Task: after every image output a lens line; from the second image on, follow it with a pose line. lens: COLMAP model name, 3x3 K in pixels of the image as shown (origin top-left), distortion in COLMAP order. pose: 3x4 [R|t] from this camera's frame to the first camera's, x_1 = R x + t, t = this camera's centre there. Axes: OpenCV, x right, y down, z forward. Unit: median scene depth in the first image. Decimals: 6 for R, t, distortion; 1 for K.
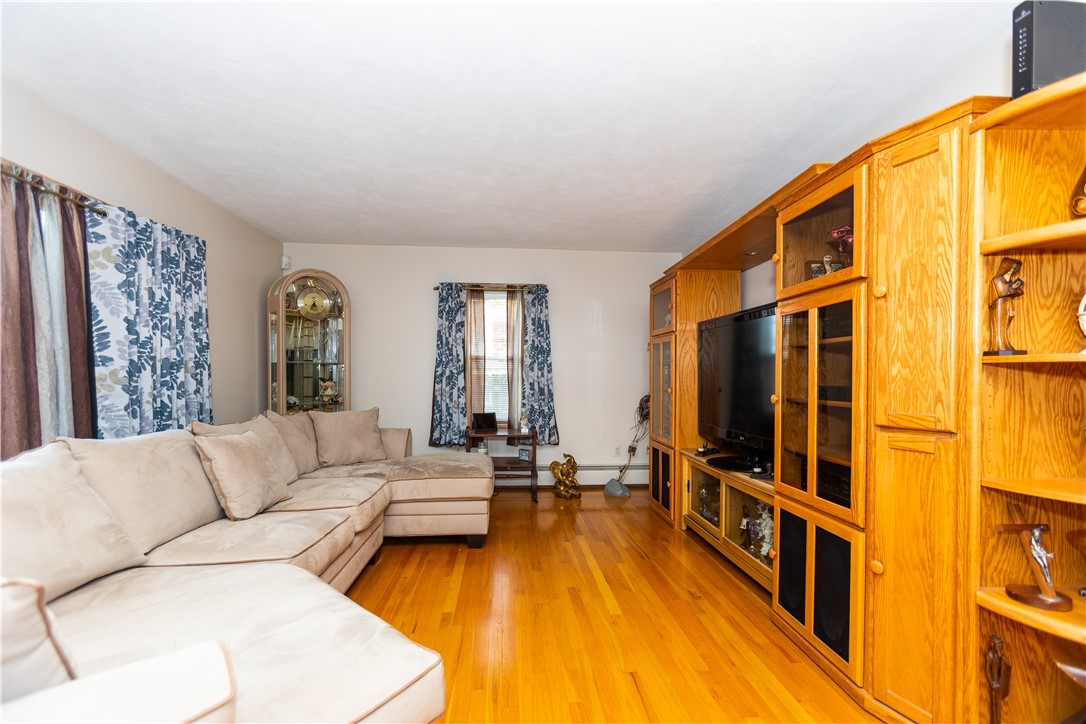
lens RADIAL K [[488.1, 0, 517.3], [0, 488.1, 381.5], [0, 0, 1]] dist [-0.021540, 0.017959]
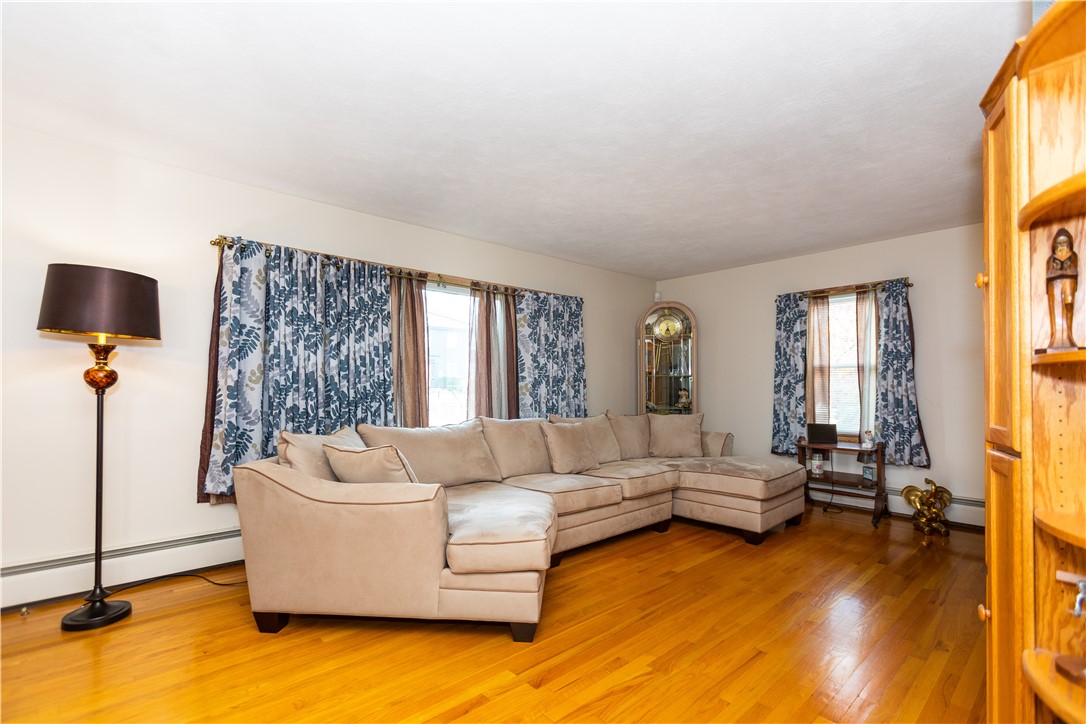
lens RADIAL K [[488.1, 0, 517.3], [0, 488.1, 381.5], [0, 0, 1]] dist [-0.021540, 0.017959]
pose [[0.595273, -0.014119, -0.803400, 0.467637], [-0.004166, 0.999778, -0.020656, 0.004231], [0.803513, 0.015643, 0.595082, -0.069064]]
